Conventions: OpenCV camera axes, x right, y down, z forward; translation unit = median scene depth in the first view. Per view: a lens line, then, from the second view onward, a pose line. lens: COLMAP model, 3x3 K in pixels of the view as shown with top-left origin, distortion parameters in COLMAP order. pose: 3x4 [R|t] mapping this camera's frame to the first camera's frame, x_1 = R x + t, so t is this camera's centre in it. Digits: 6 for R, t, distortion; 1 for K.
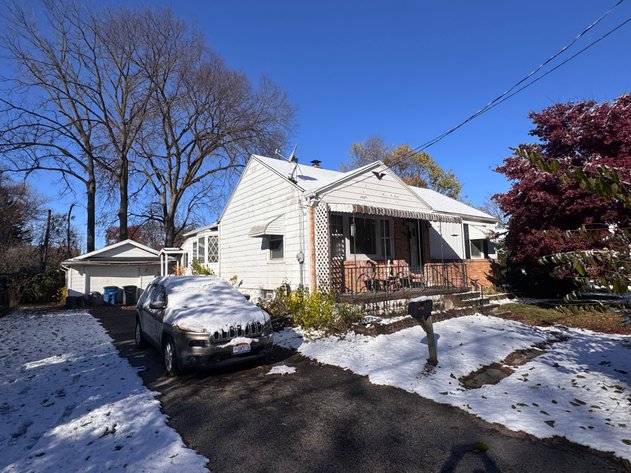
lens RADIAL K [[343.1, 0, 315.5], [0, 343.1, 236.5], [0, 0, 1]] dist [-0.000587, 0.000434]
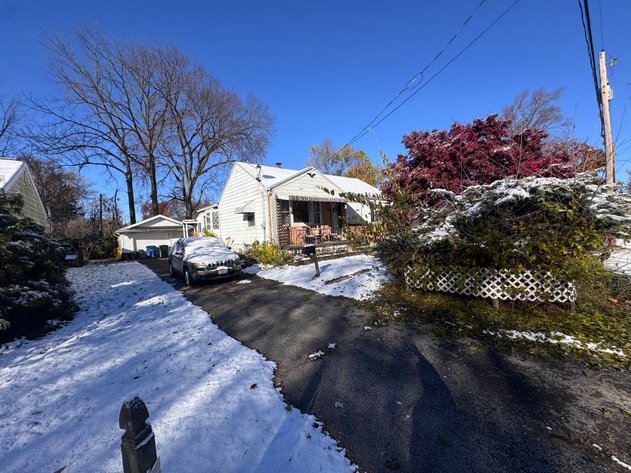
lens RADIAL K [[251.4, 0, 315.2], [0, 251.4, 235.0], [0, 0, 1]] dist [-0.001424, -0.000213]
pose [[0.998273, -0.023867, 0.053686, 0.099843], [0.017719, 0.993526, 0.112215, -0.019282], [-0.056017, -0.111070, 0.992233, -0.190900]]
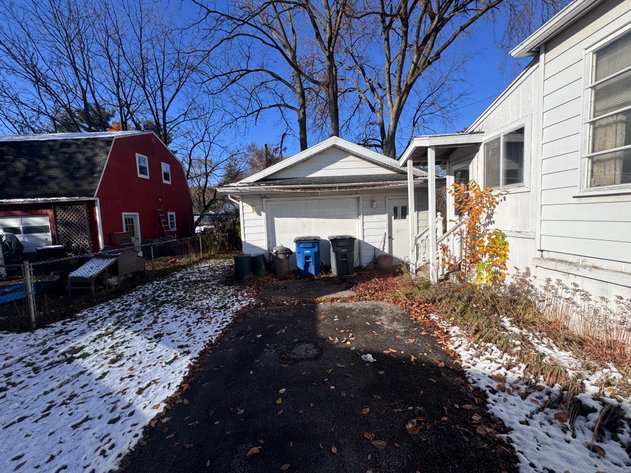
lens RADIAL K [[251.4, 0, 315.2], [0, 251.4, 235.0], [0, 0, 1]] dist [-0.001424, -0.000213]
pose [[0.806878, 0.039899, -0.589368, -0.496239], [0.074204, 0.982967, 0.168135, 0.109701], [0.586038, -0.179398, 0.790174, 0.953584]]
